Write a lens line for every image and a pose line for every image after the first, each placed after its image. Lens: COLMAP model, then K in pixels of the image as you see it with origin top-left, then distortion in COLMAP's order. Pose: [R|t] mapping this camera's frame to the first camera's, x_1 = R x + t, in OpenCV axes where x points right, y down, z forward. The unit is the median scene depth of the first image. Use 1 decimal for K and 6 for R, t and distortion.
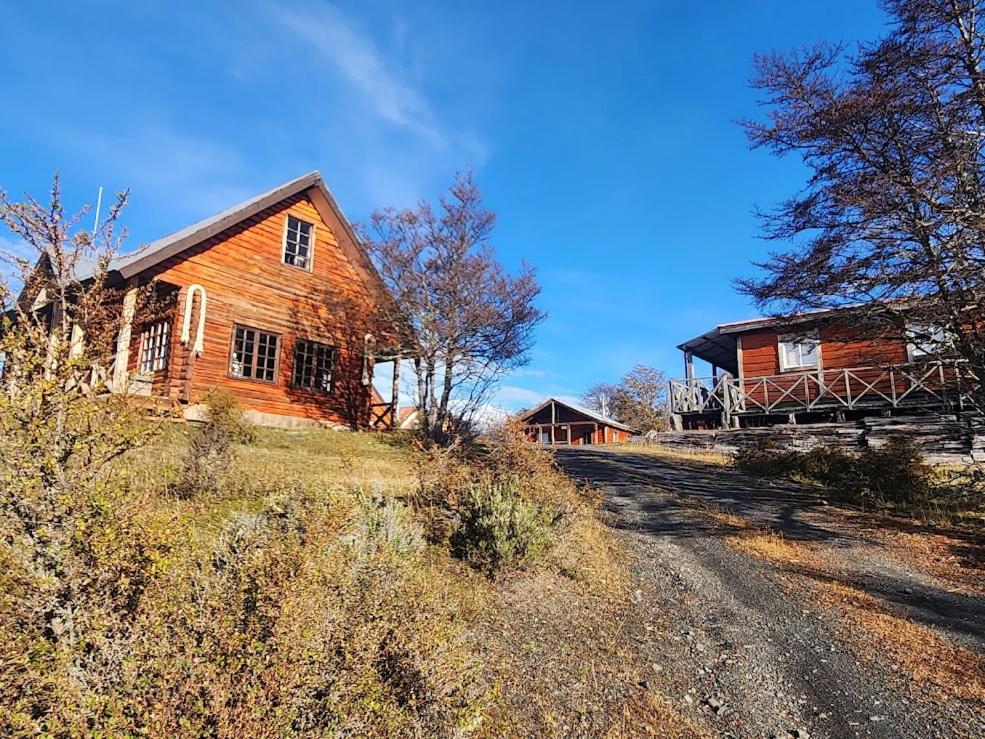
lens RADIAL K [[660.4, 0, 492.5], [0, 660.4, 369.5], [0, 0, 1]] dist [0.062335, -0.038742]
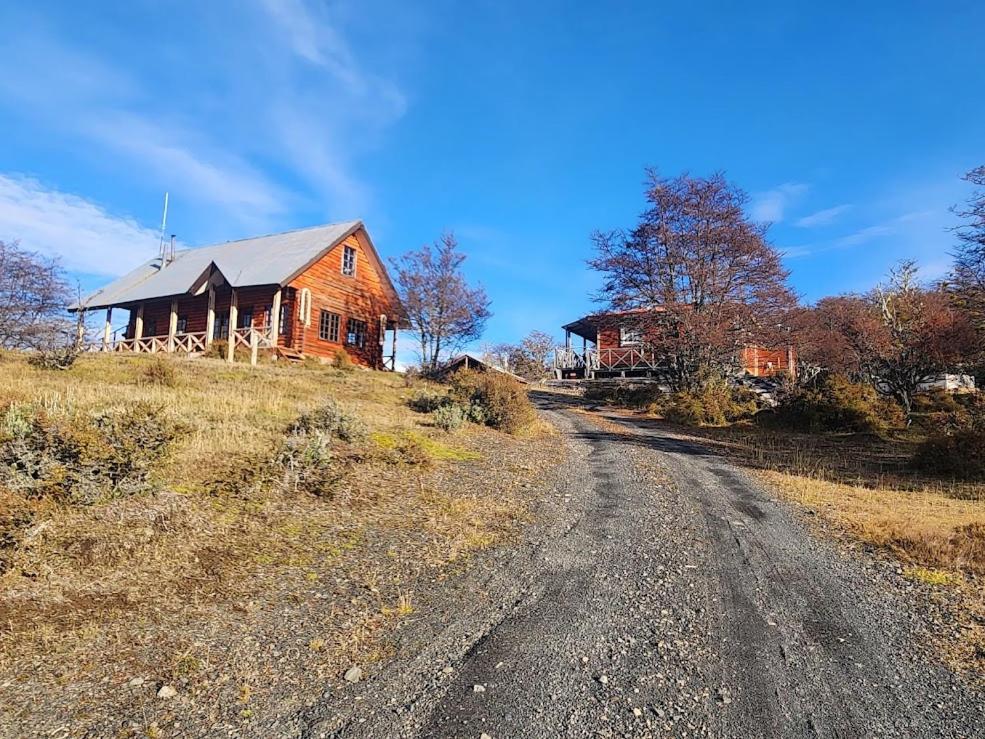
lens RADIAL K [[660.4, 0, 492.5], [0, 660.4, 369.5], [0, 0, 1]] dist [0.062335, -0.038742]
pose [[0.986341, 0.037544, 0.160383, -0.184311], [-0.048927, 0.996510, 0.067627, -0.044213], [-0.157284, -0.074550, 0.984735, -0.740608]]
